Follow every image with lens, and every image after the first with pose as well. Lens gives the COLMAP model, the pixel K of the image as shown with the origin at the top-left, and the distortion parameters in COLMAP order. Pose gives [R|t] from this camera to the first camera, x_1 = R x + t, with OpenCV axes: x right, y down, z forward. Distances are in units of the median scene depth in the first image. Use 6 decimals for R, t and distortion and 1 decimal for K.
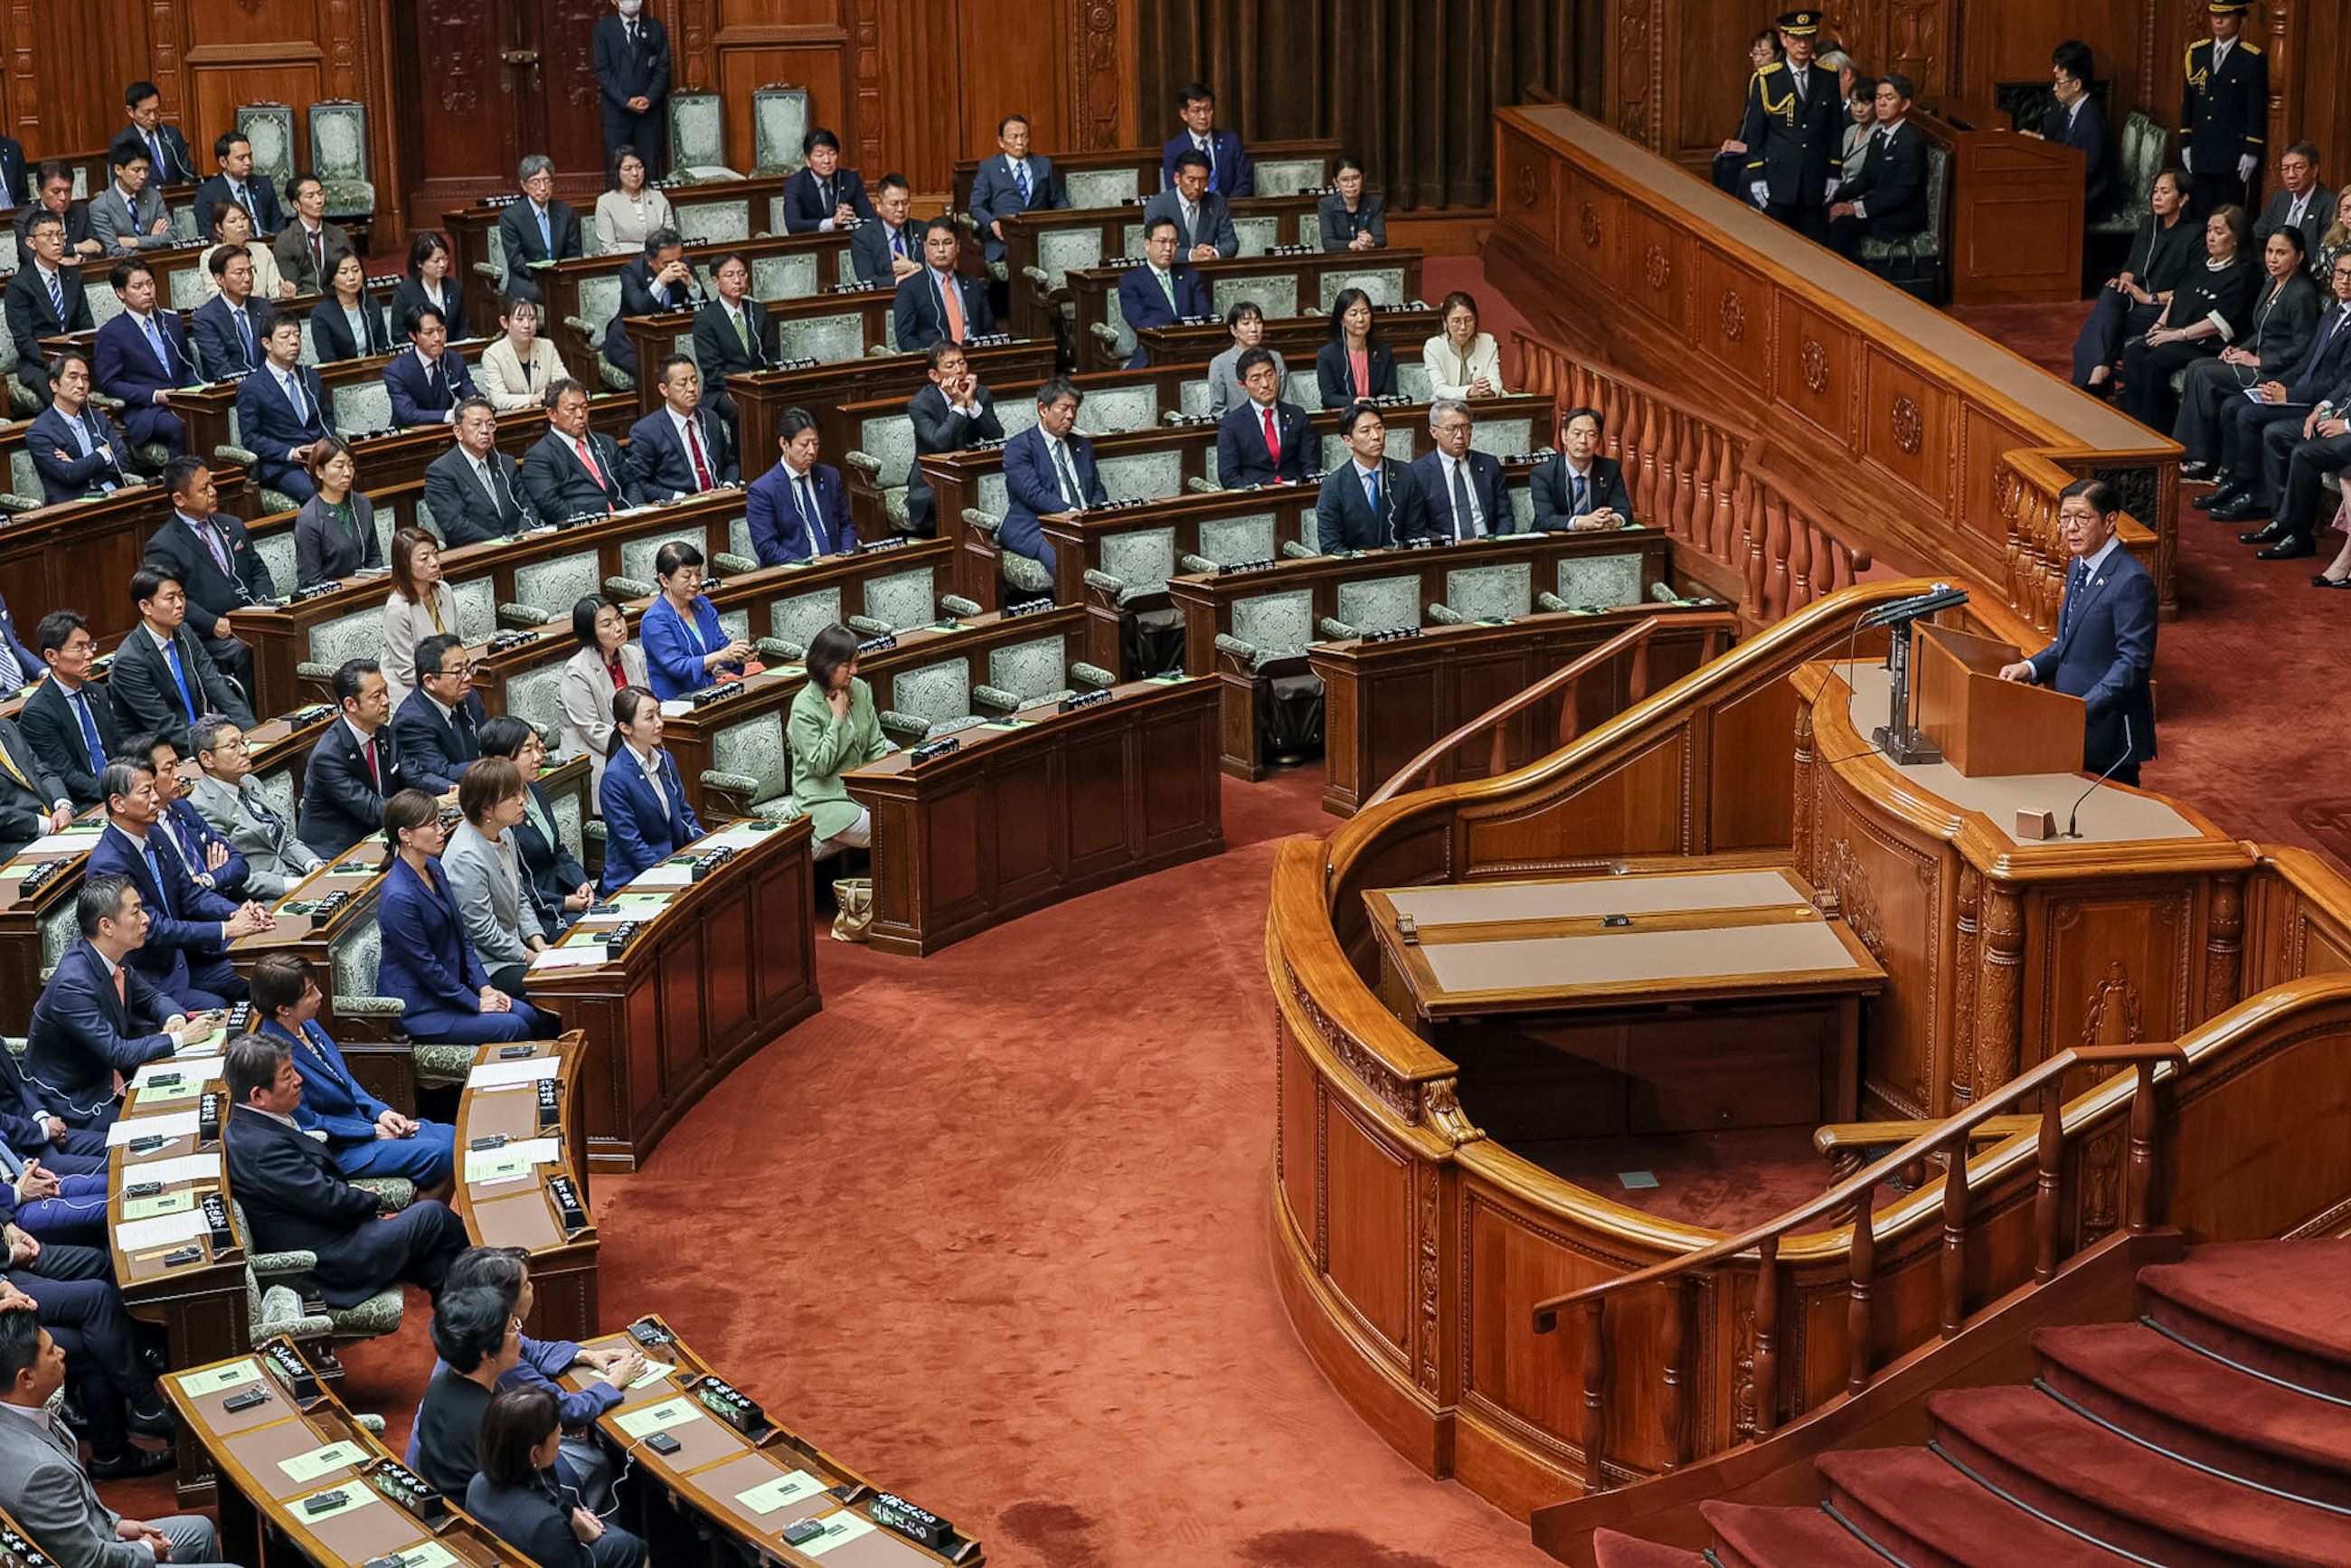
lens RADIAL K [[4818.8, 0, 1174.0], [0, 4818.8, 784.8], [0, 0, 1]] dist [-0.029688, 0.094417]
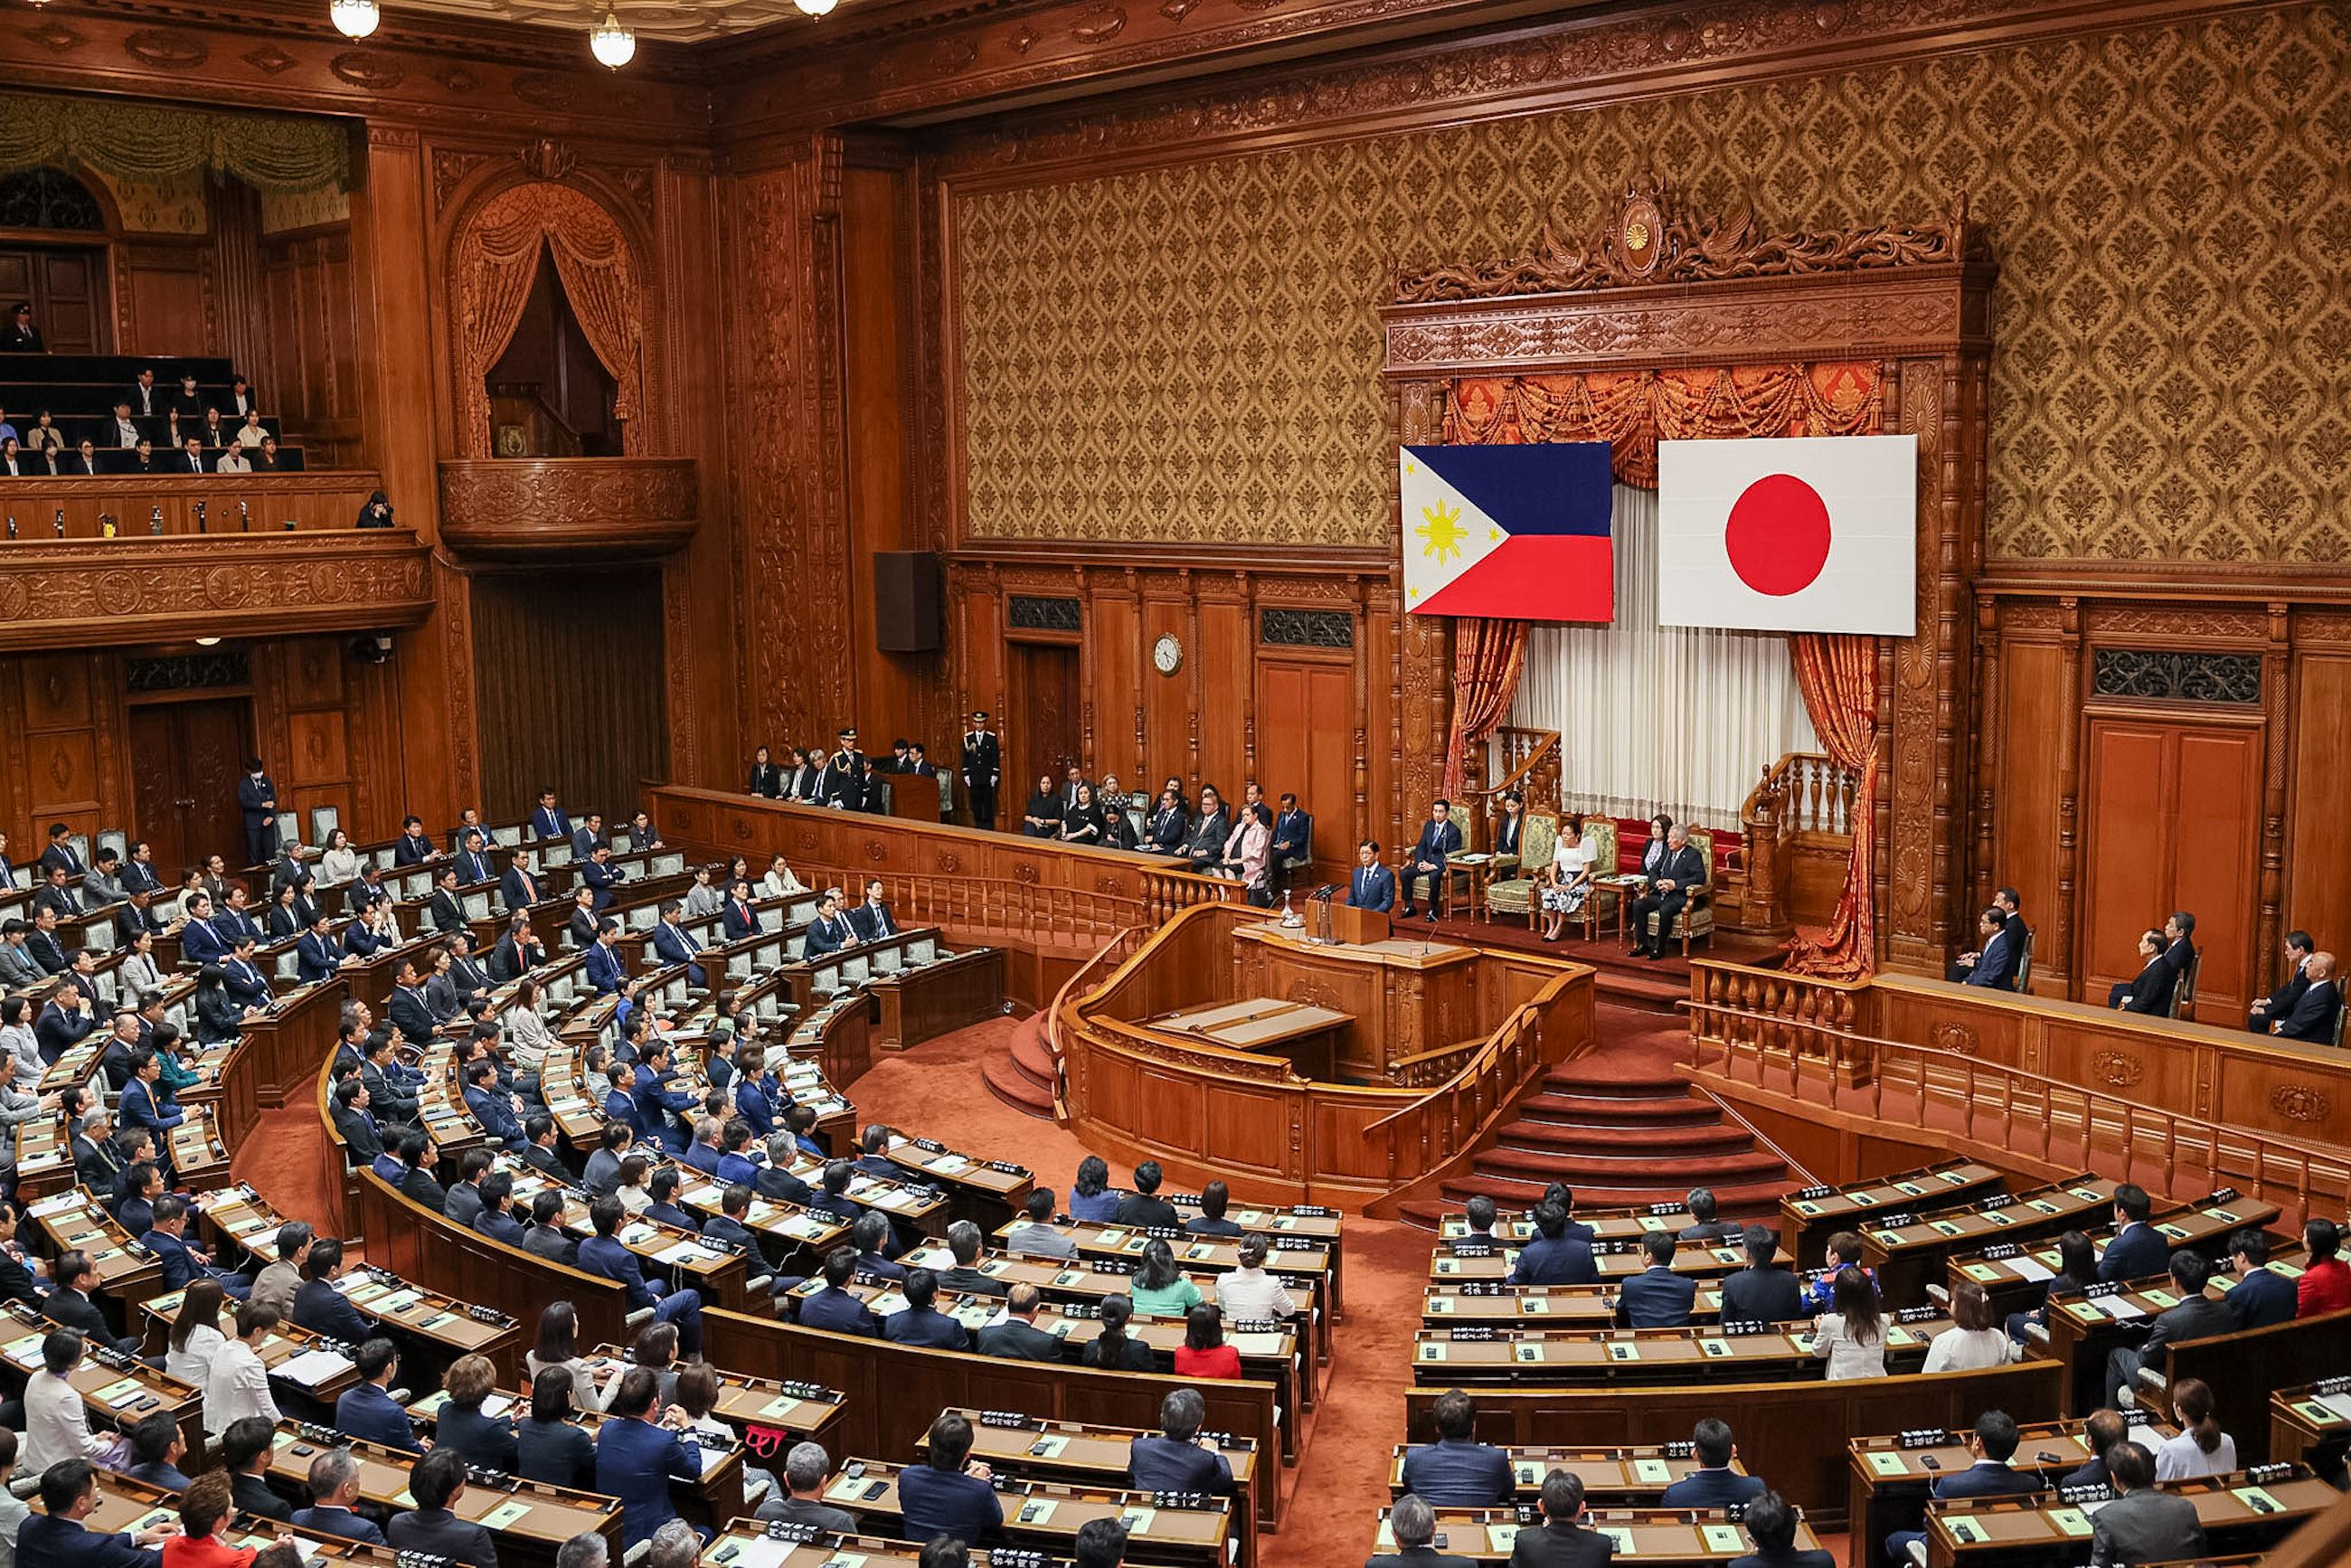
lens RADIAL K [[2362.7, 0, 1175.5], [0, 2362.7, 784.0], [0, 0, 1]] dist [-0.021615, -0.001366]
pose [[0.811672, -0.078506, 0.578814, -0.583897], [0.169365, 0.979989, -0.104583, 0.026047], [-0.559021, 0.182918, 0.808725, -0.071768]]
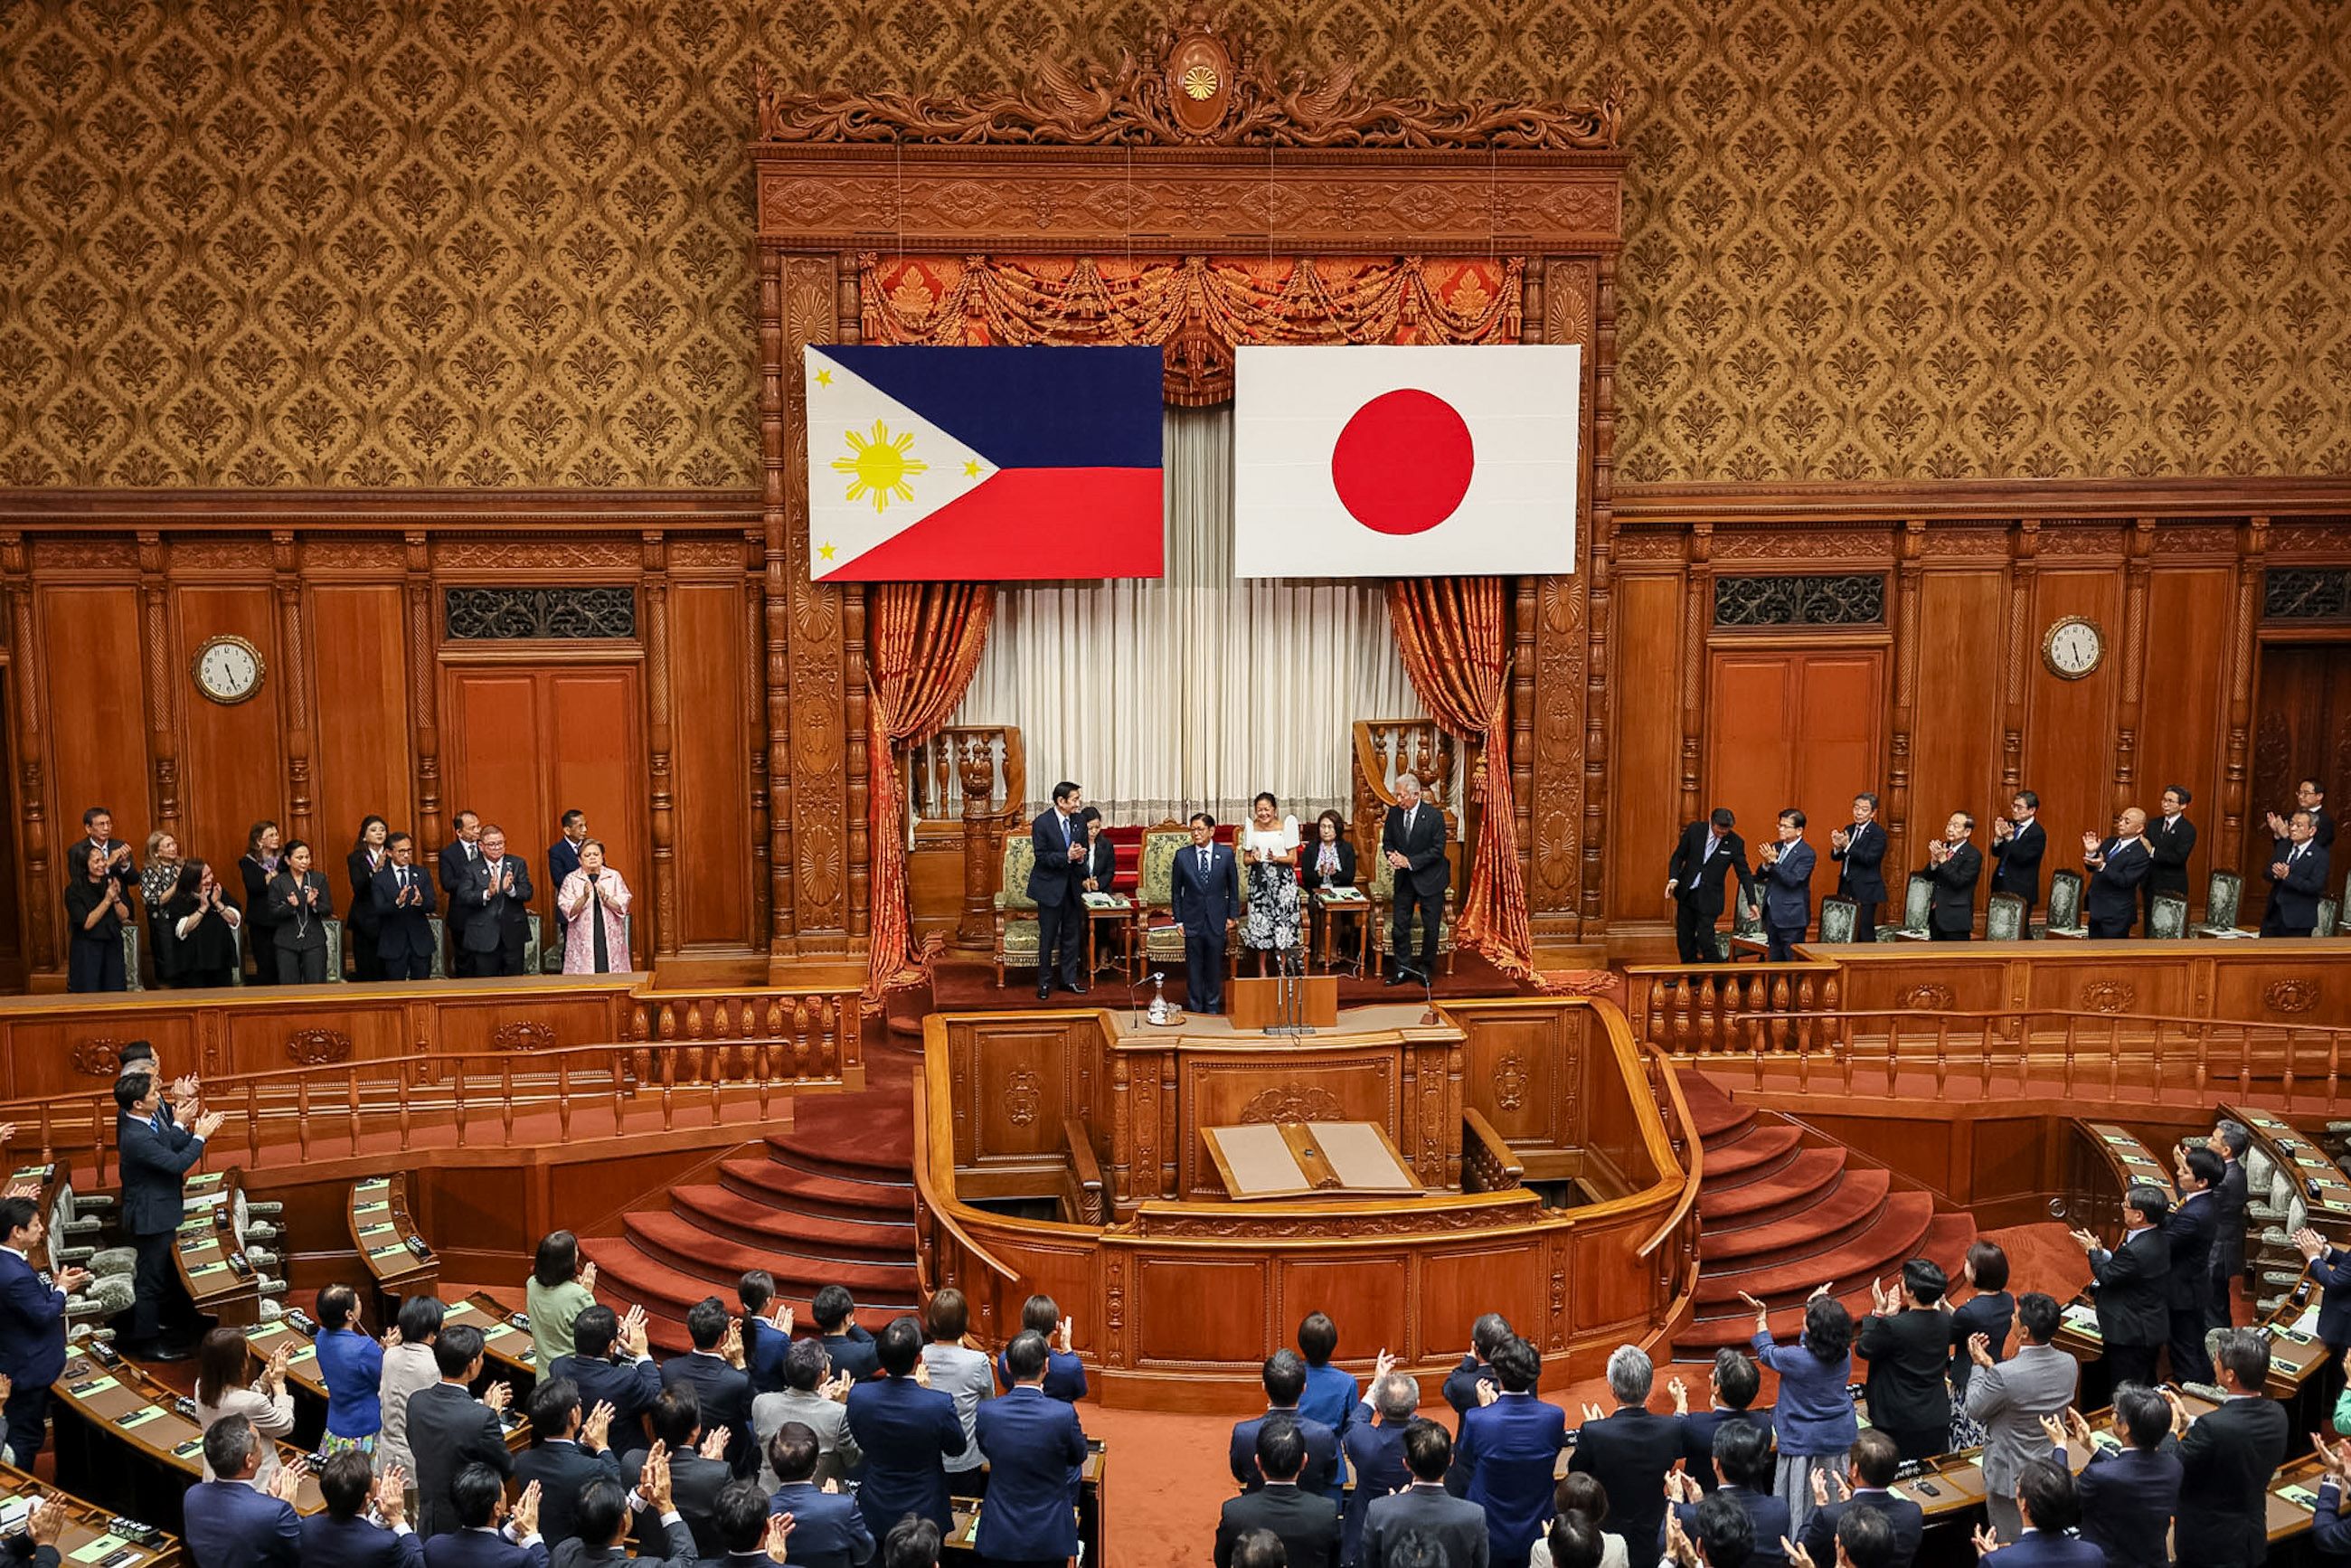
lens RADIAL K [[2669.4, 0, 1175.5], [0, 2669.4, 784.0], [0, 0, 1]] dist [0.008249, 0.255132]
pose [[0.016193, -0.140727, 0.989916, -0.778290], [0.280966, 0.950794, 0.130570, -0.219028], [-0.959581, 0.276019, 0.054936, 0.779375]]
